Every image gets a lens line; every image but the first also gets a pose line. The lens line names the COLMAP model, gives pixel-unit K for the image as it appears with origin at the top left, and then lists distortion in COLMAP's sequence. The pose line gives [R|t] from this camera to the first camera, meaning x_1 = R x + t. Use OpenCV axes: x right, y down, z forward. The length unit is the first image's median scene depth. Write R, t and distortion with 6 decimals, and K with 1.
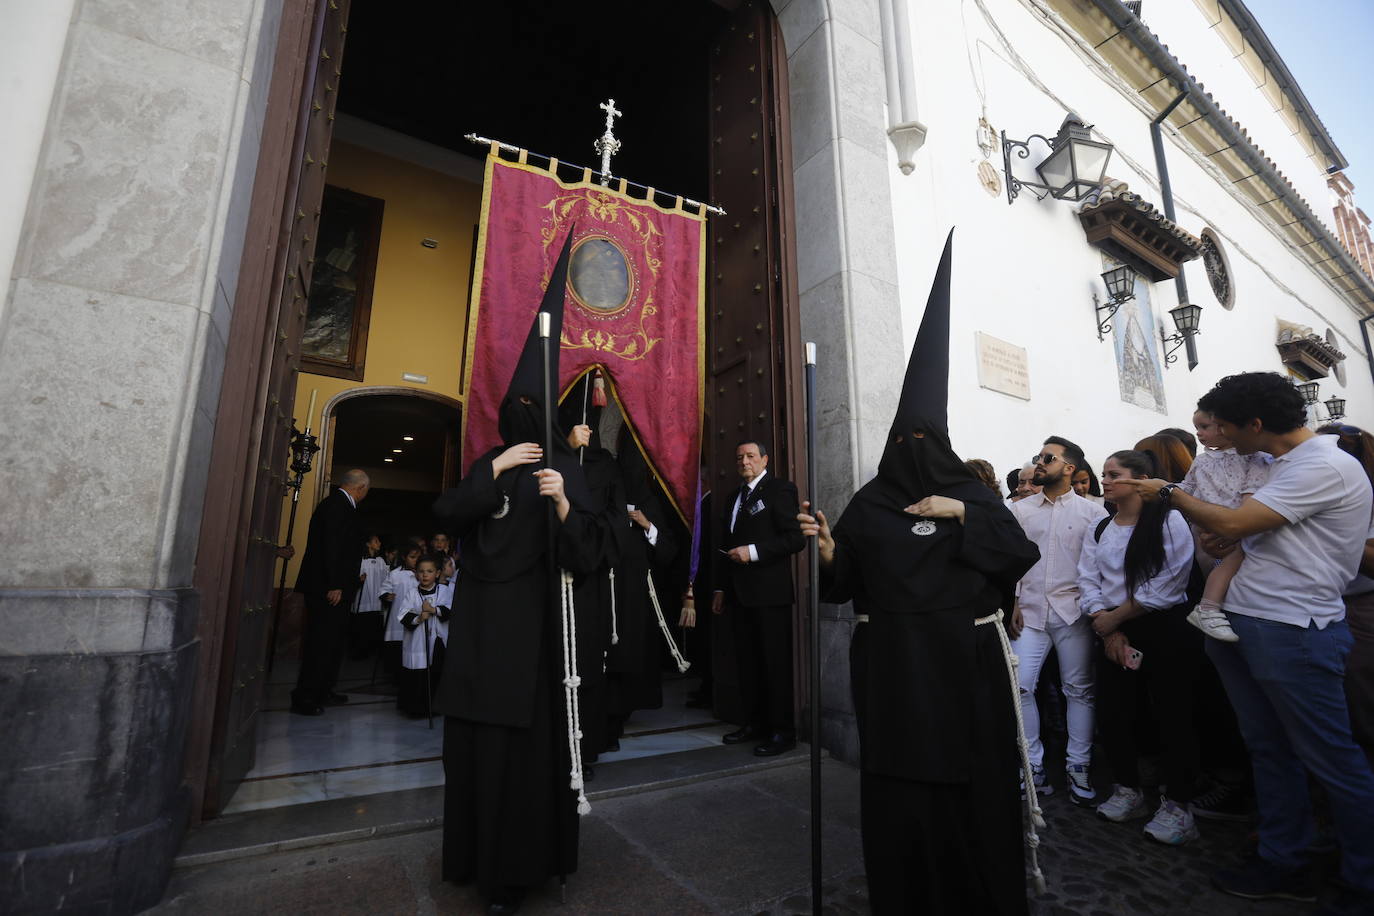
lens RADIAL K [[632.5, 0, 687.8], [0, 632.5, 462.9], [0, 0, 1]] dist [-0.065950, 0.024432]
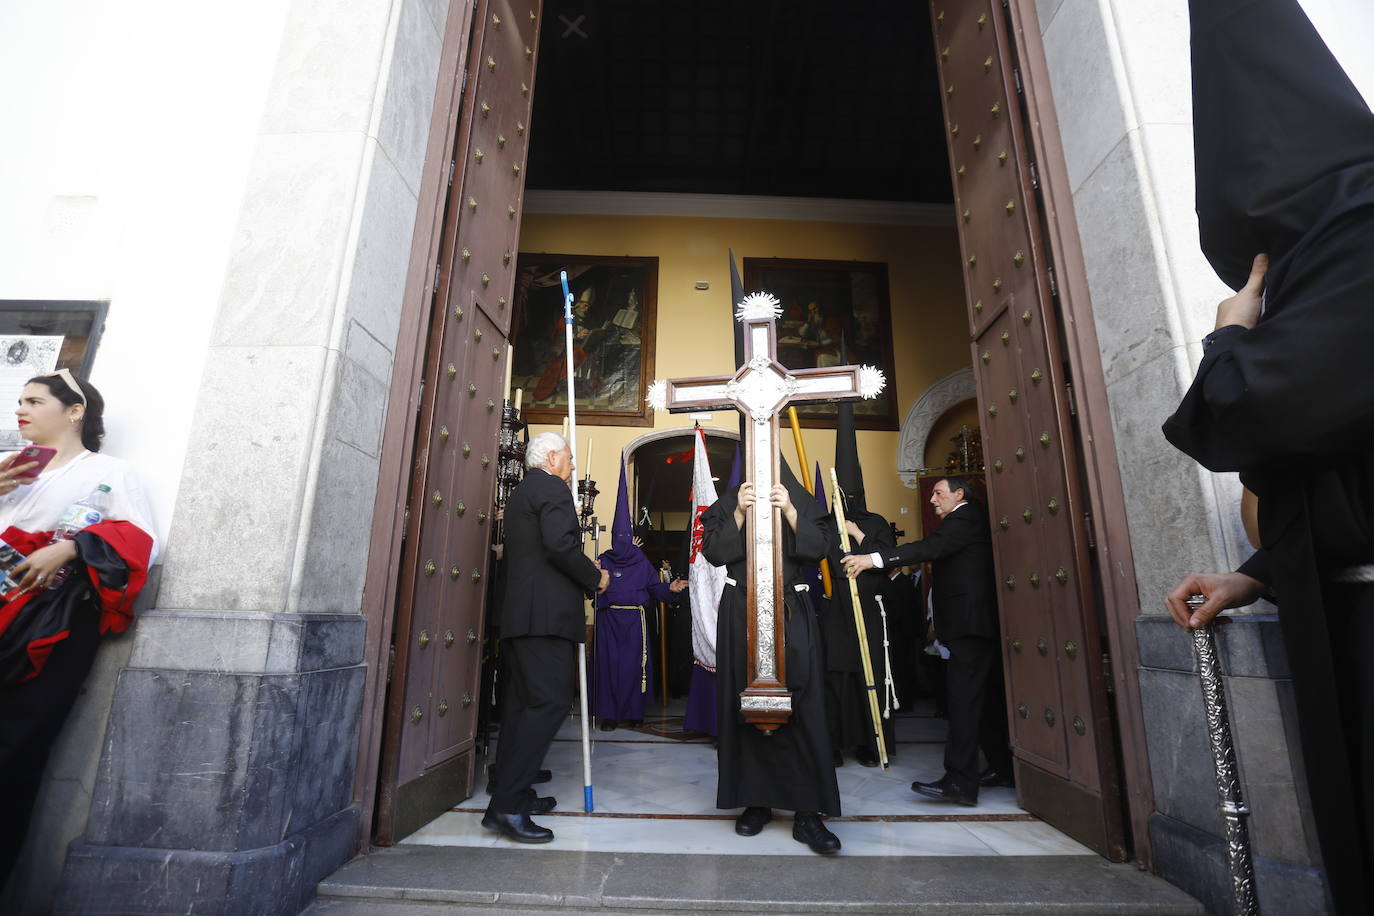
lens RADIAL K [[632.5, 0, 687.8], [0, 632.5, 462.9], [0, 0, 1]] dist [-0.065950, 0.024432]
pose [[0.848389, -0.119271, -0.515762, 0.279396], [0.088000, 0.992507, -0.084766, 0.100118], [0.522007, 0.026528, 0.852528, 0.443644]]
